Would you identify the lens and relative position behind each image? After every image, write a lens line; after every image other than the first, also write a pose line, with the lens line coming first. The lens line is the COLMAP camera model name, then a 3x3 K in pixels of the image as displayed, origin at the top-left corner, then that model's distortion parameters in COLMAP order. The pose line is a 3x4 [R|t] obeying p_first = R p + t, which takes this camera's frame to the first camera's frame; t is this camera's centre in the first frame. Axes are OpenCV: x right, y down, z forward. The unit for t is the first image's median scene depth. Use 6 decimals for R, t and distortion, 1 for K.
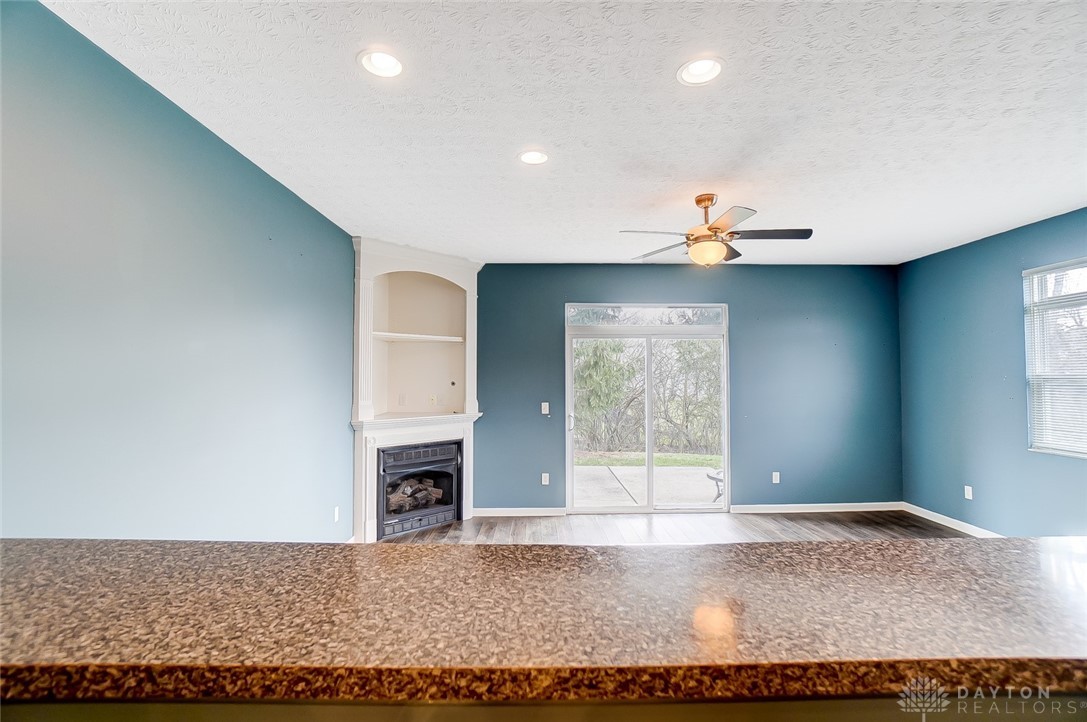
lens RADIAL K [[508.6, 0, 515.7], [0, 508.6, 360.8], [0, 0, 1]] dist [-0.078463, 0.032242]
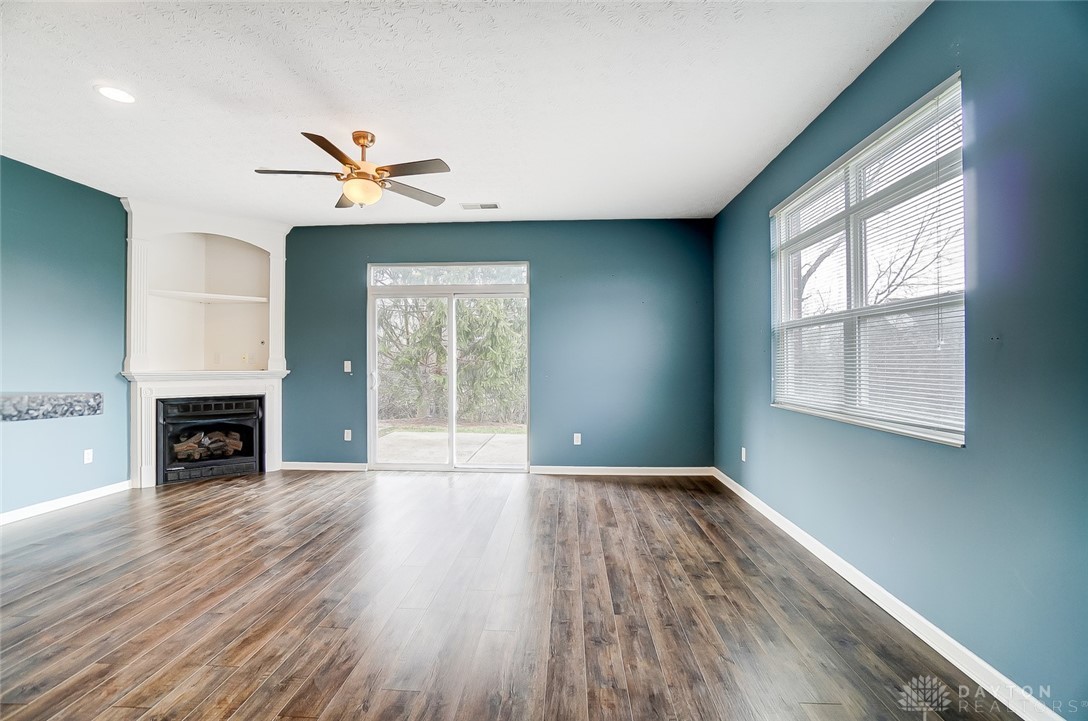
lens RADIAL K [[483.6, 0, 537.5], [0, 483.6, 361.7], [0, 0, 1]] dist [-0.073180, 0.026683]
pose [[0.998760, 0.003279, -0.049671, 0.504292], [-0.001853, 0.999586, 0.028727, 0.057139], [0.049744, -0.028599, 0.998352, 0.055103]]
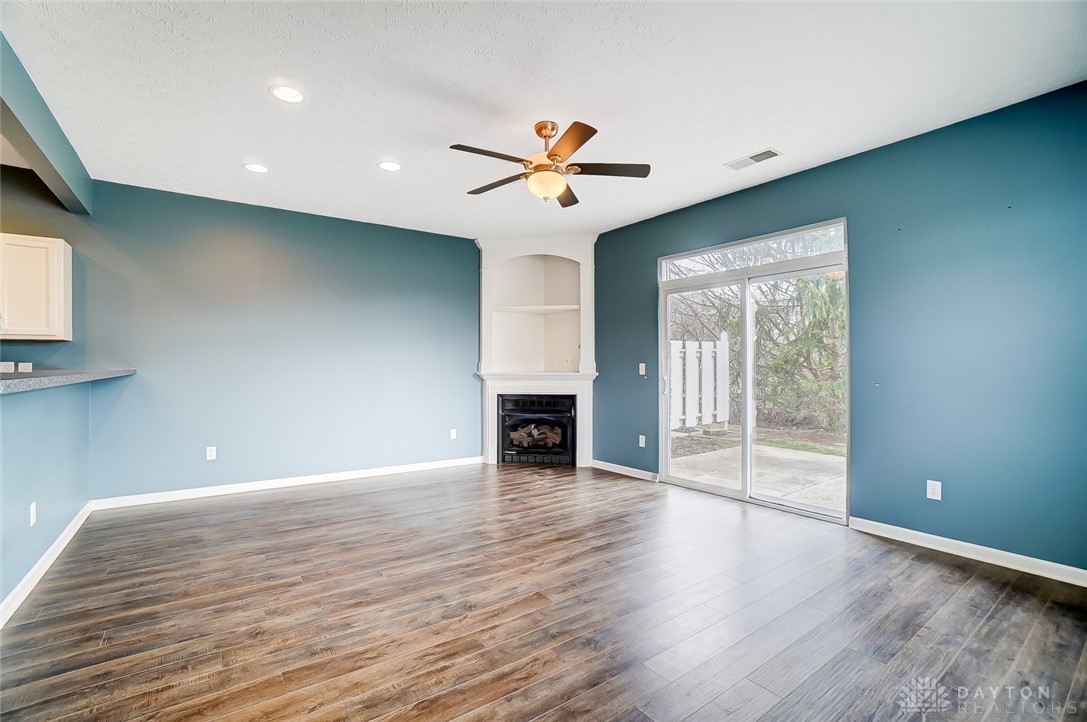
lens RADIAL K [[483.2, 0, 537.0], [0, 483.2, 362.2], [0, 0, 1]] dist [-0.073180, 0.026683]
pose [[0.583807, -0.002949, -0.811887, 0.714584], [0.022172, 0.999678, 0.012313, 0.066152], [0.811590, -0.025189, 0.583684, 0.302138]]
